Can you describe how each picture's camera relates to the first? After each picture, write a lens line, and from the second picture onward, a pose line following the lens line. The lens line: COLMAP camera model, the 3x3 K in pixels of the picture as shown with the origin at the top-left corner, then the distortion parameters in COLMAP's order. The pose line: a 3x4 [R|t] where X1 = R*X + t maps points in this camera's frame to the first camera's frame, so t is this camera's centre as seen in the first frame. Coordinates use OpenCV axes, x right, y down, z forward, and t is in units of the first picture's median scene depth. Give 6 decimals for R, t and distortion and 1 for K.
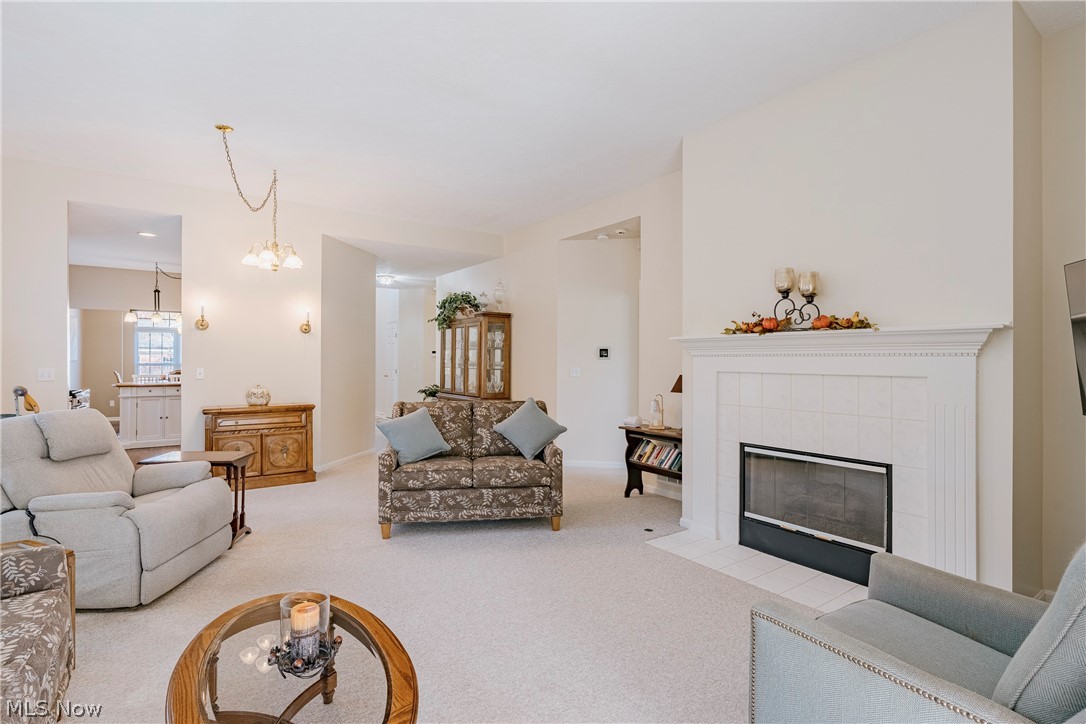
lens RADIAL K [[532.7, 0, 545.2], [0, 532.7, 361.5], [0, 0, 1]] dist [-0.012541, 0.005143]
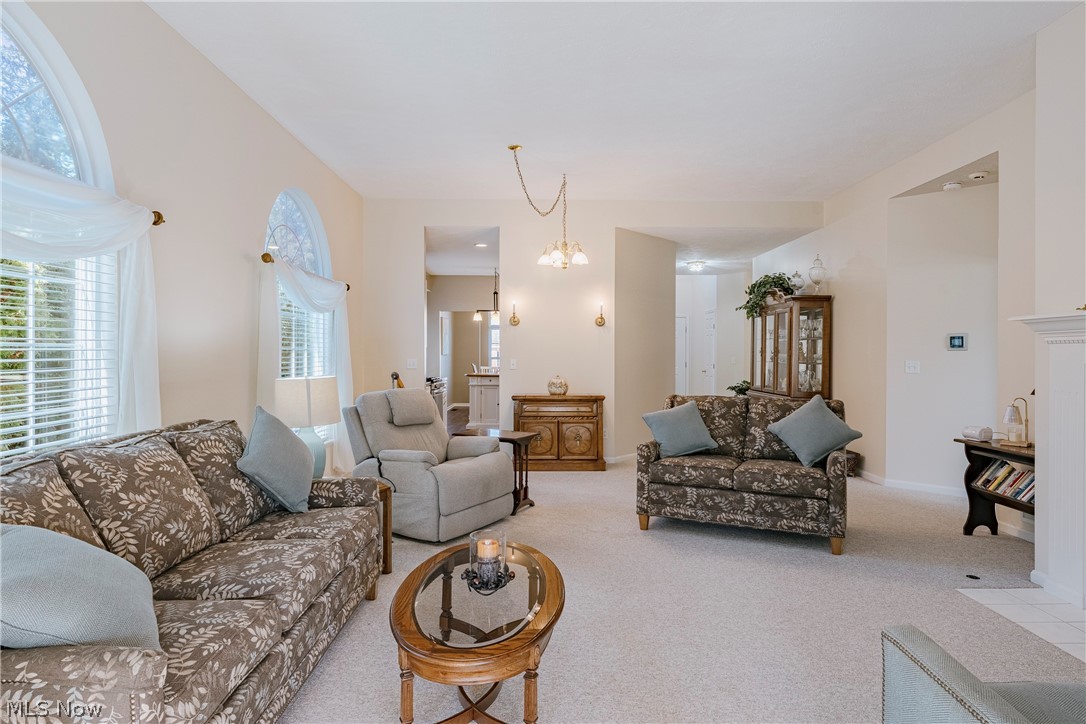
lens RADIAL K [[615.1, 0, 546.0], [0, 615.1, 361.1], [0, 0, 1]] dist [-0.002639, -0.000082]
pose [[0.821667, 0.004414, -0.569950, 0.166071], [-0.001632, 0.999984, 0.005393, 0.009377], [0.569965, -0.003501, 0.821661, -0.040155]]
